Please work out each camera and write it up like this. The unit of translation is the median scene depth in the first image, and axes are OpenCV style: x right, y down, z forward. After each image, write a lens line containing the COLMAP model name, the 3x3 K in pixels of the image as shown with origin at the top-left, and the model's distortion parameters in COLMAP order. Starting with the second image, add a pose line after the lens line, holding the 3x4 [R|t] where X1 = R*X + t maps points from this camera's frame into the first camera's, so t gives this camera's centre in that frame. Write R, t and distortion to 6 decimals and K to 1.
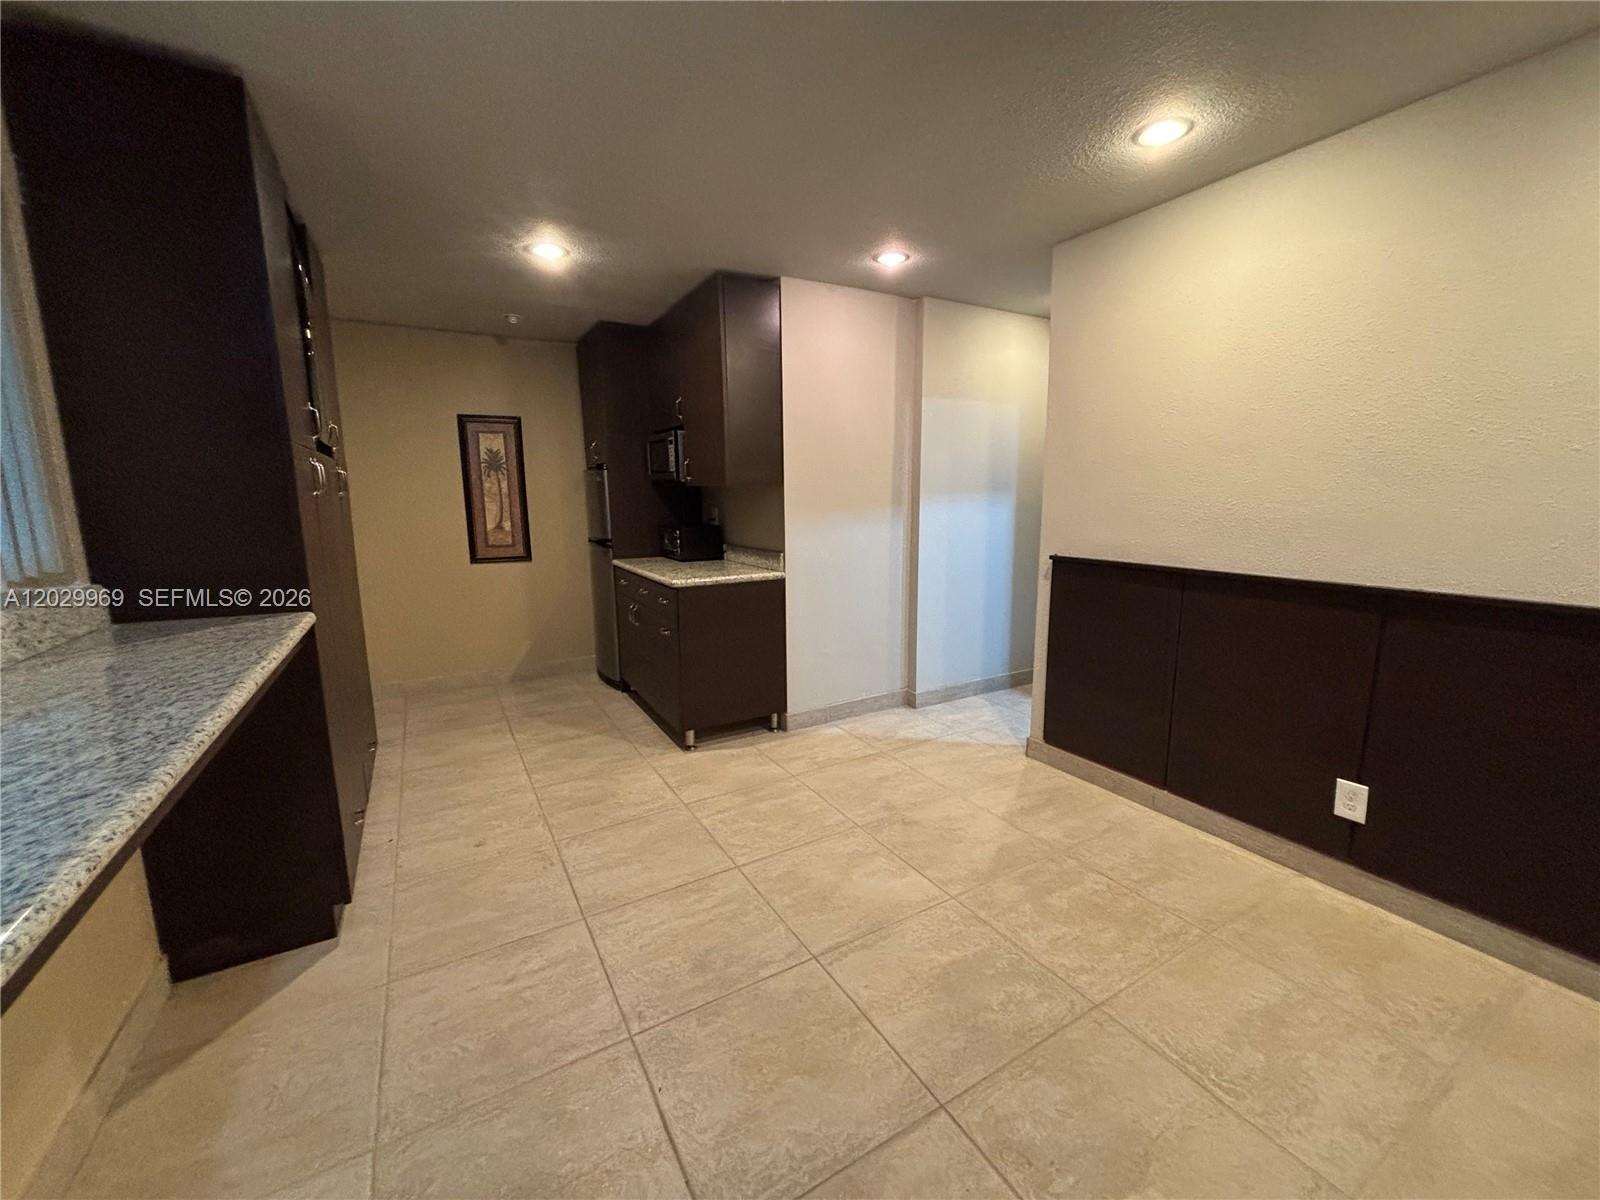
lens RADIAL K [[643.7, 0, 807.9], [0, 643.7, 593.5], [0, 0, 1]] dist [0.007974, -0.001022]
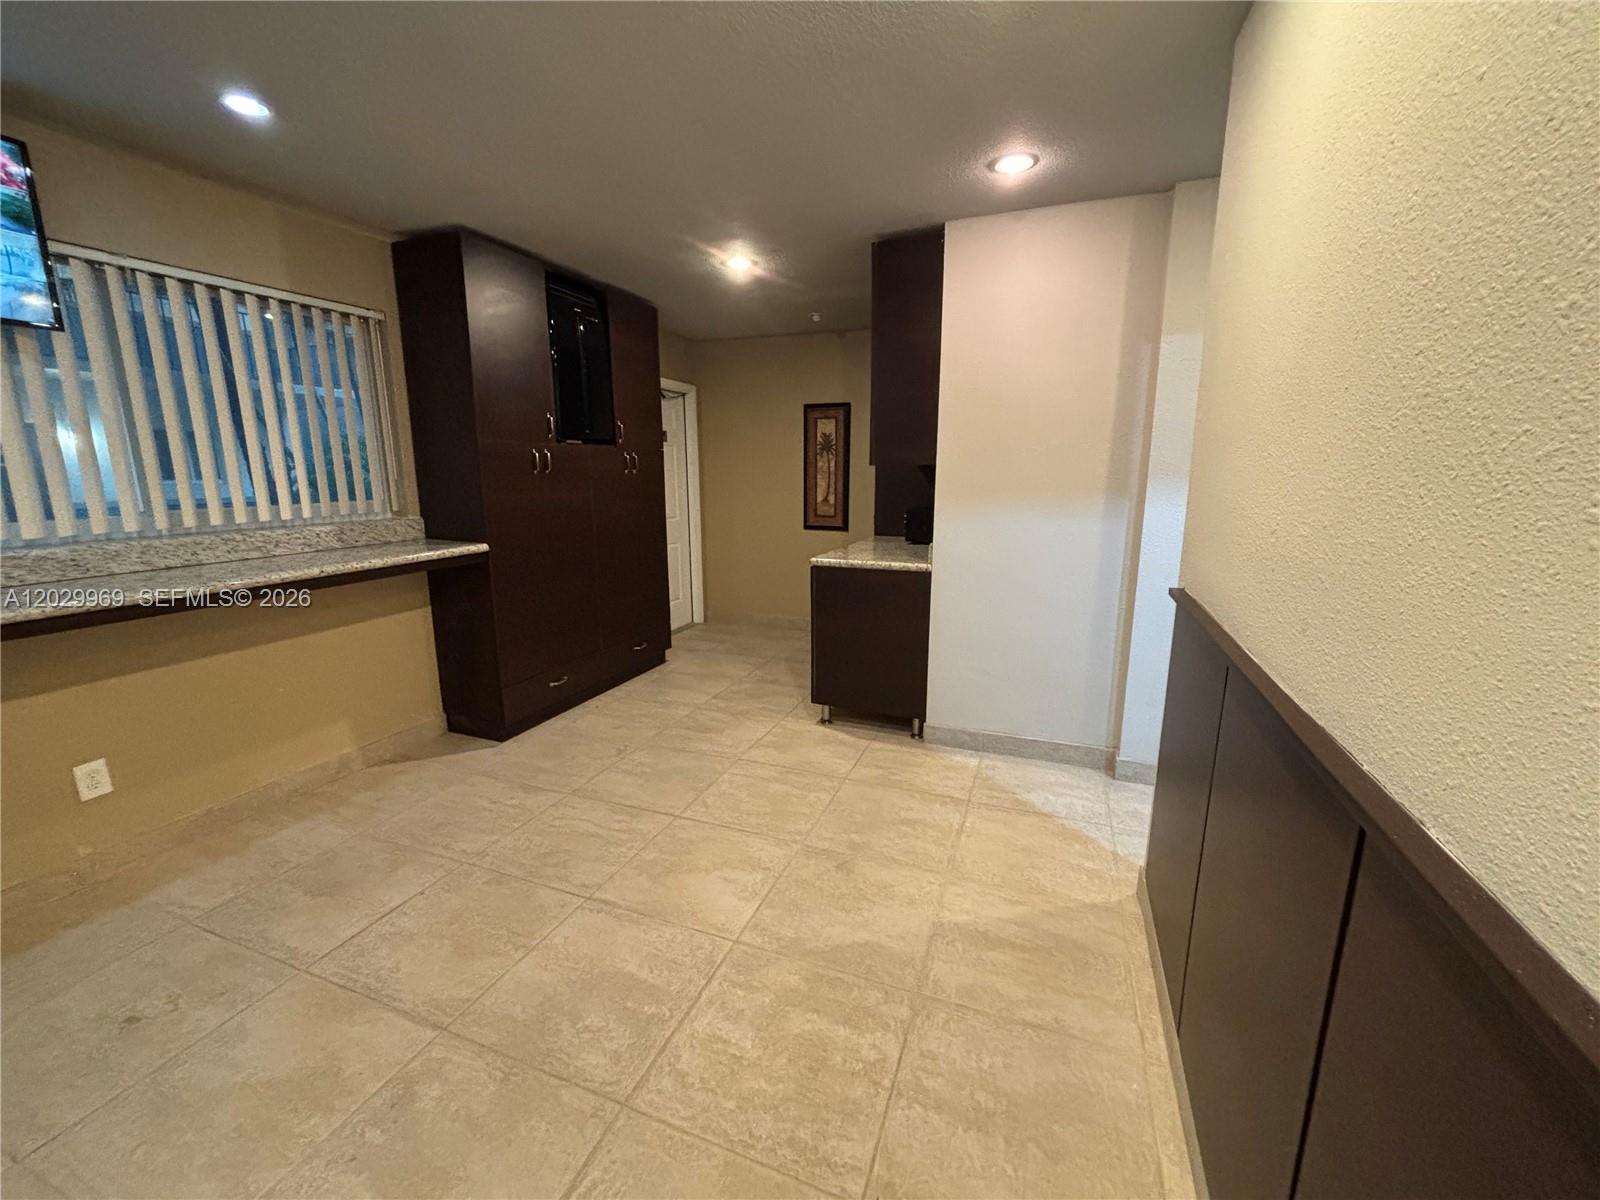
lens RADIAL K [[643.7, 0, 803.3], [0, 643.7, 601.5], [0, 0, 1]] dist [0.007974, -0.001022]
pose [[0.619447, 0.169435, -0.766536, 0.582707], [-0.130871, 0.985055, 0.111978, -0.065474], [0.774053, 0.030952, 0.632364, 0.328445]]
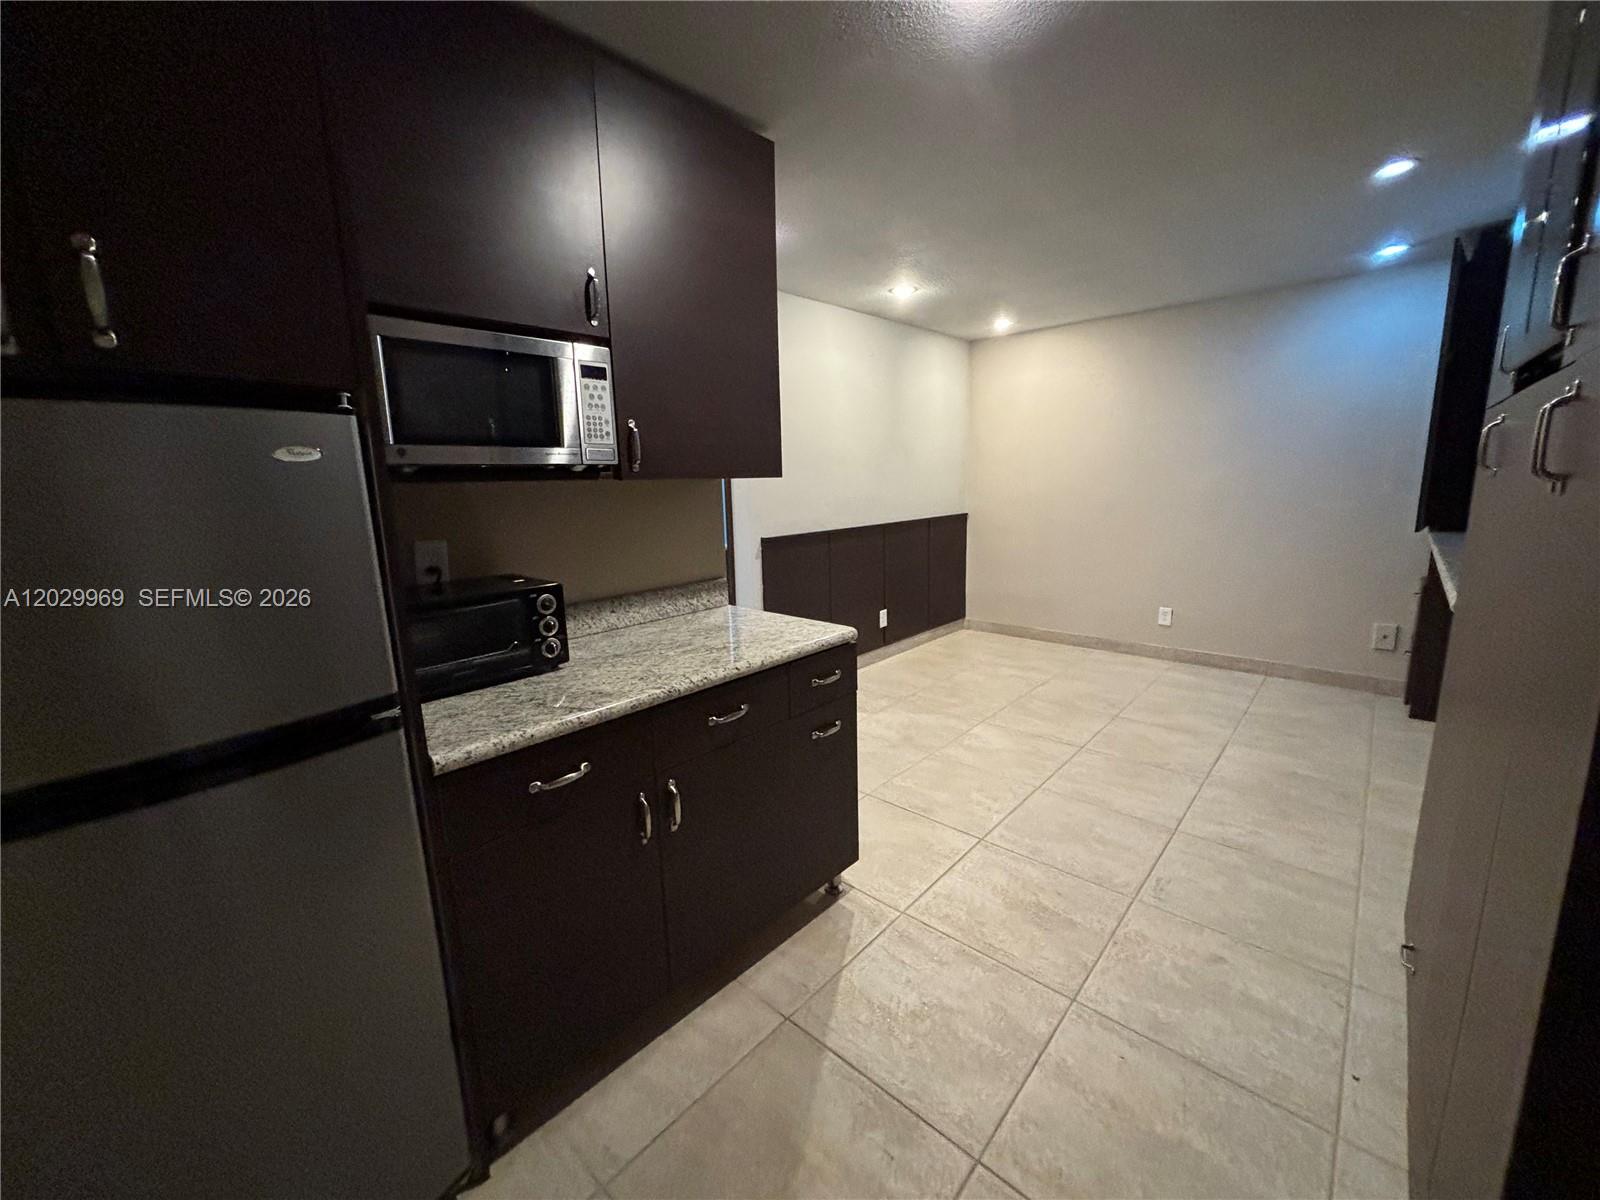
lens RADIAL K [[643.7, 0, 797.4], [0, 643.7, 596.5], [0, 0, 1]] dist [0.007974, -0.001022]
pose [[-0.289412, -0.160646, 0.943628, -0.769203], [0.179628, 0.959188, 0.218387, -0.192914], [-0.940199, 0.232706, -0.248744, 1.184526]]
